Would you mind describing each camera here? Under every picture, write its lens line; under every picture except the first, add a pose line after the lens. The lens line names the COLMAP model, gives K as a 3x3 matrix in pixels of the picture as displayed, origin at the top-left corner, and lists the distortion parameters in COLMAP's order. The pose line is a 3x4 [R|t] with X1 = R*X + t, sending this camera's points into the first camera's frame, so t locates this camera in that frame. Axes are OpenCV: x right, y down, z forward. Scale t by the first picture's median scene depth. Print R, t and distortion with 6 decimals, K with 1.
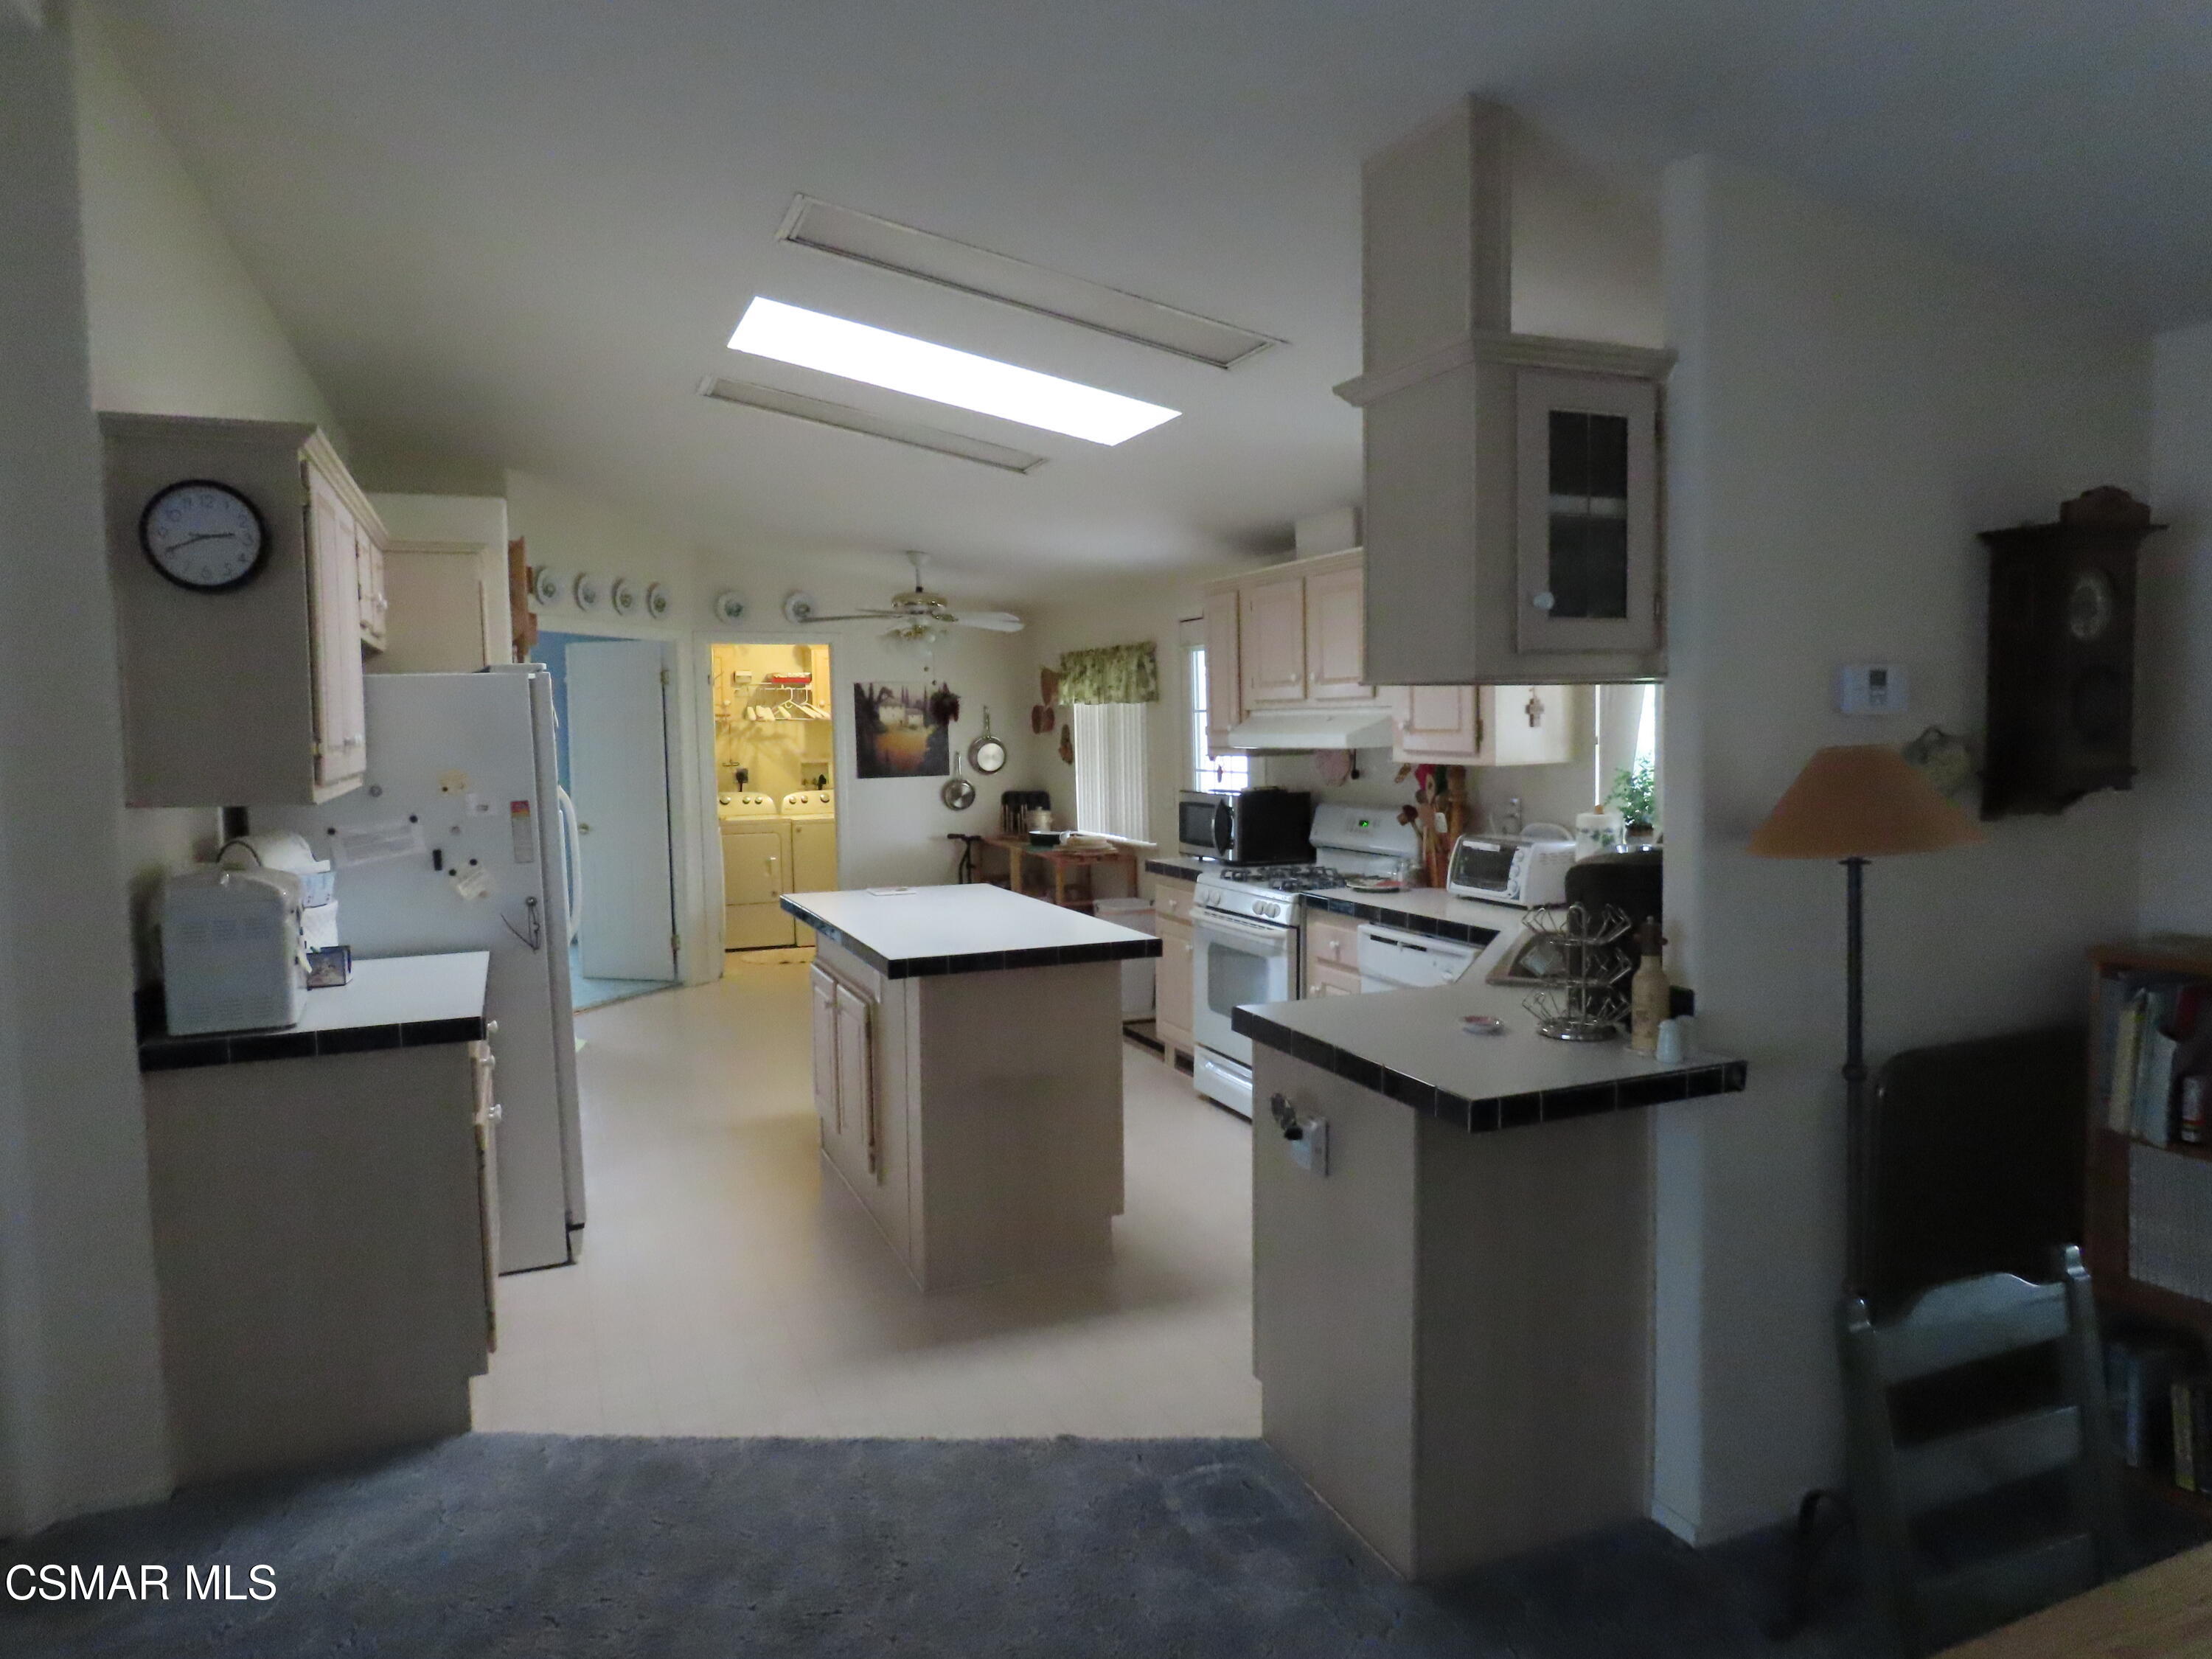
lens RADIAL K [[1397.4, 0, 1106.0], [0, 1397.4, 829.5], [0, 0, 1]] dist [-0.005580, -0.001806]
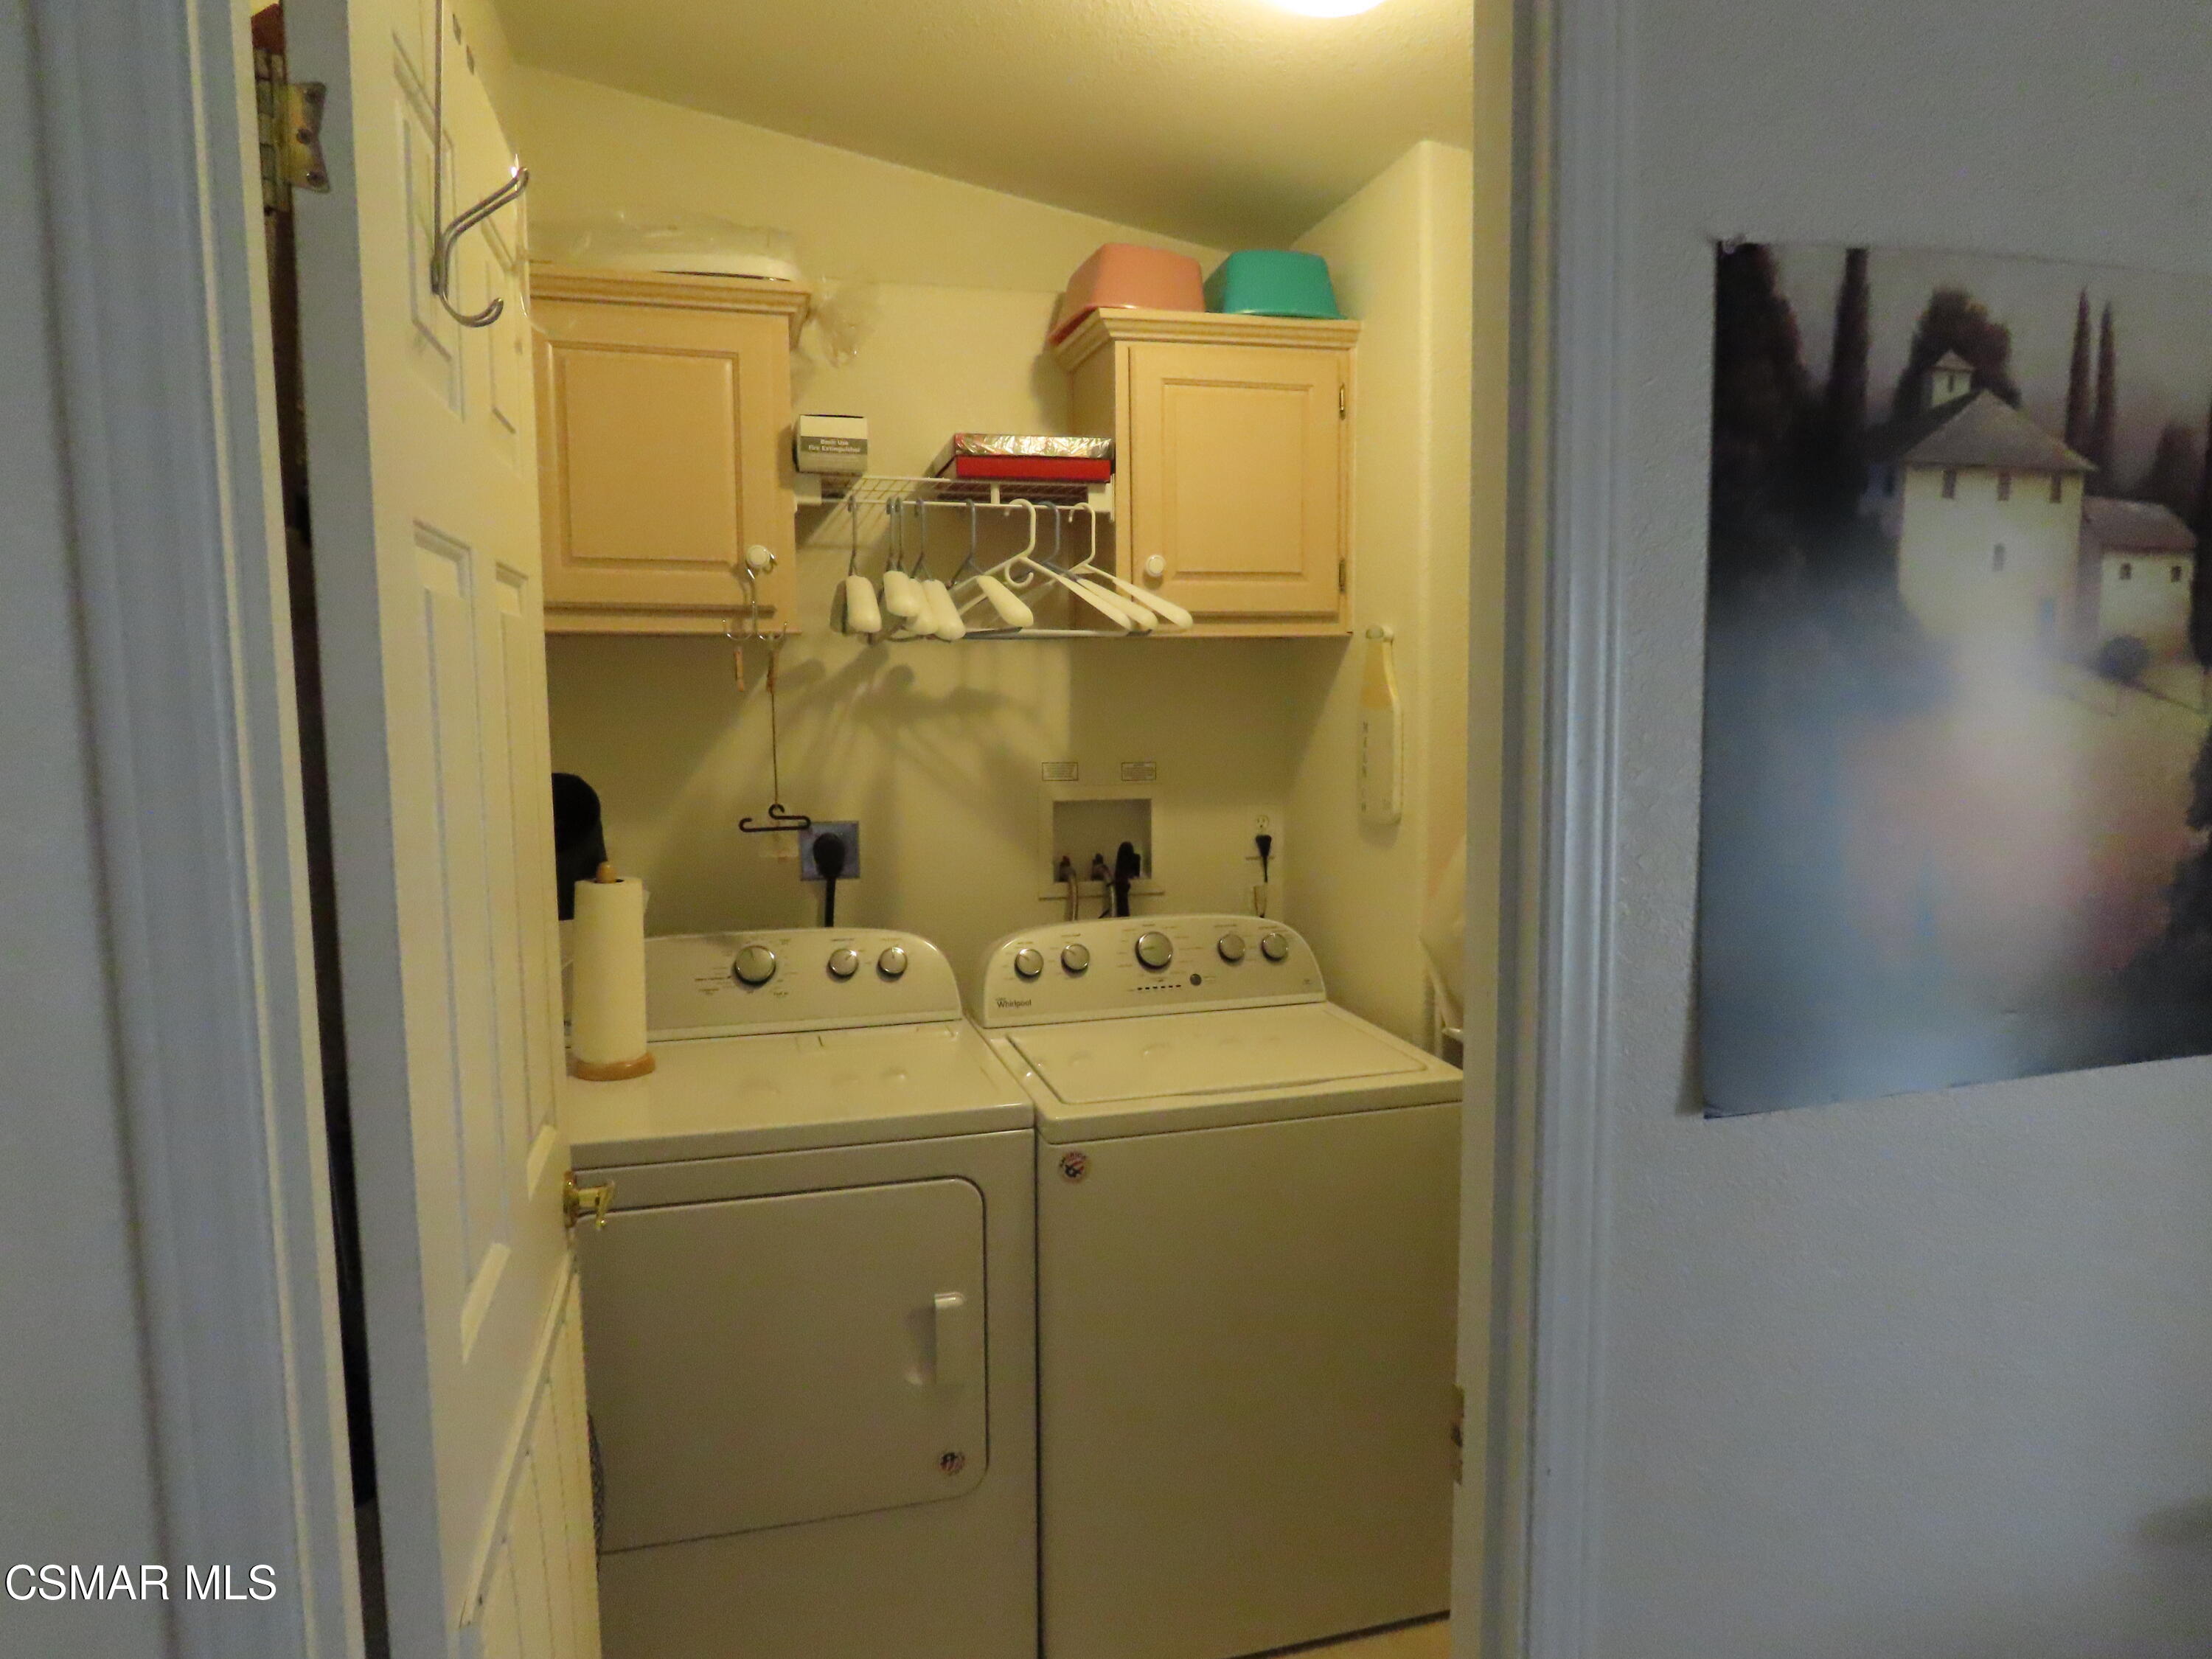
lens RADIAL K [[1397.4, 0, 1106.0], [0, 1397.4, 829.5], [0, 0, 1]] dist [-0.005580, -0.001806]
pose [[0.992716, 0.022790, -0.118301, -0.182520], [-0.018842, 0.999231, 0.034386, -0.053415], [0.118994, -0.031906, 0.992382, 0.759804]]
